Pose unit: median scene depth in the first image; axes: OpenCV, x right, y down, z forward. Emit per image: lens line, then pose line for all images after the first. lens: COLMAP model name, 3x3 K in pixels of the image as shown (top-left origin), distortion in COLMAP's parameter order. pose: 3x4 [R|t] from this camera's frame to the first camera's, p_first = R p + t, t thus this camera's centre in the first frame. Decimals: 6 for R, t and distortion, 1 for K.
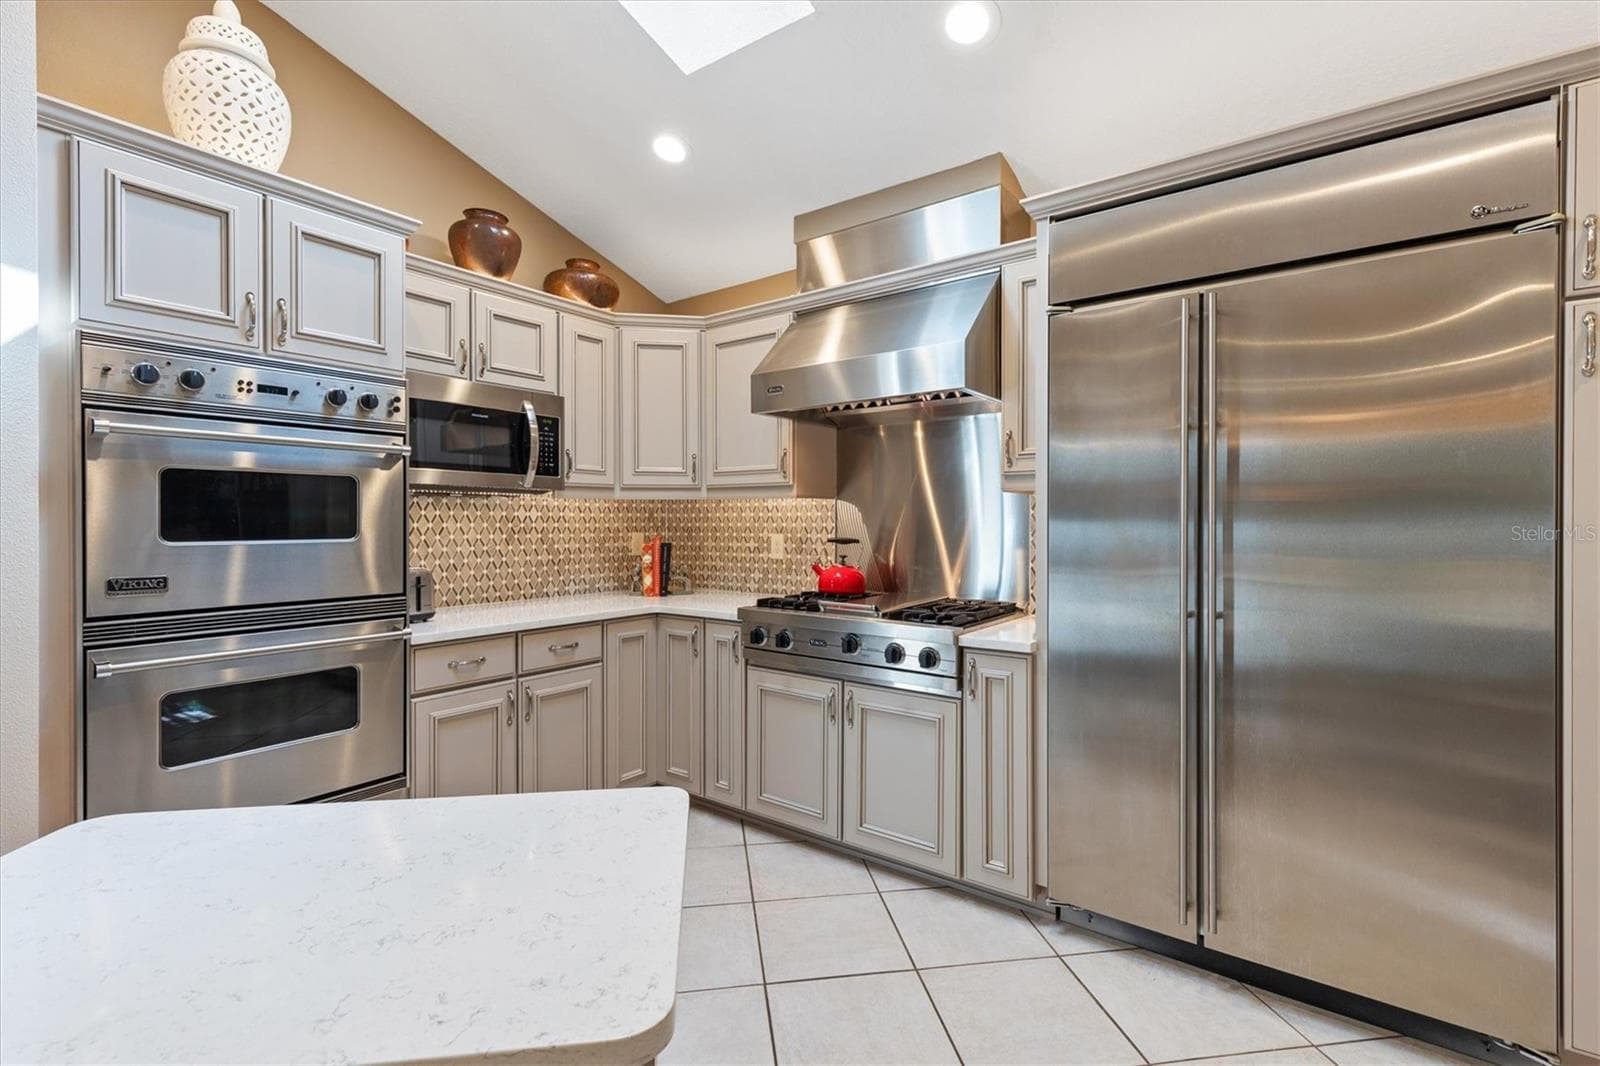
lens RADIAL K [[724.6, 0, 801.0], [0, 724.6, 530.4], [0, 0, 1]] dist [0.009960, -0.001508]
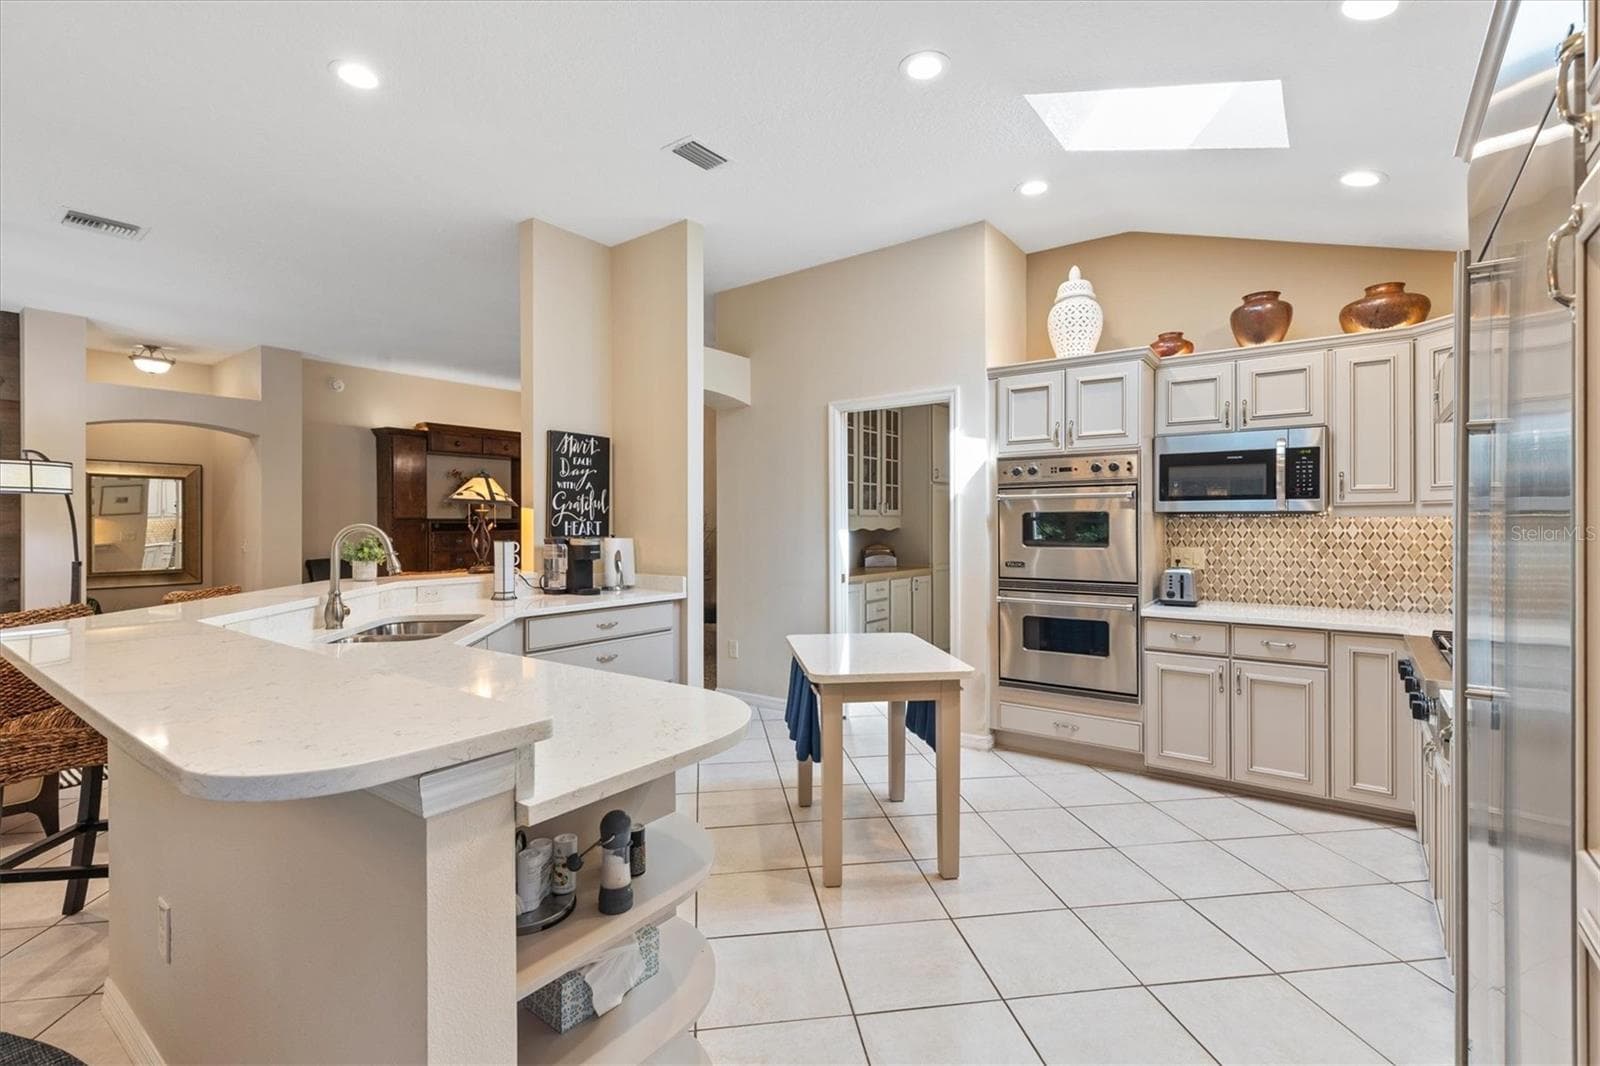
lens RADIAL K [[724.6, 0, 804.4], [0, 724.6, 527.7], [0, 0, 1]] dist [0.009960, -0.001508]
pose [[0.000994, 0.006171, -0.999980, 0.833440], [-0.009726, 0.999934, 0.006161, -0.029957], [0.999952, 0.009719, 0.001054, 0.210564]]
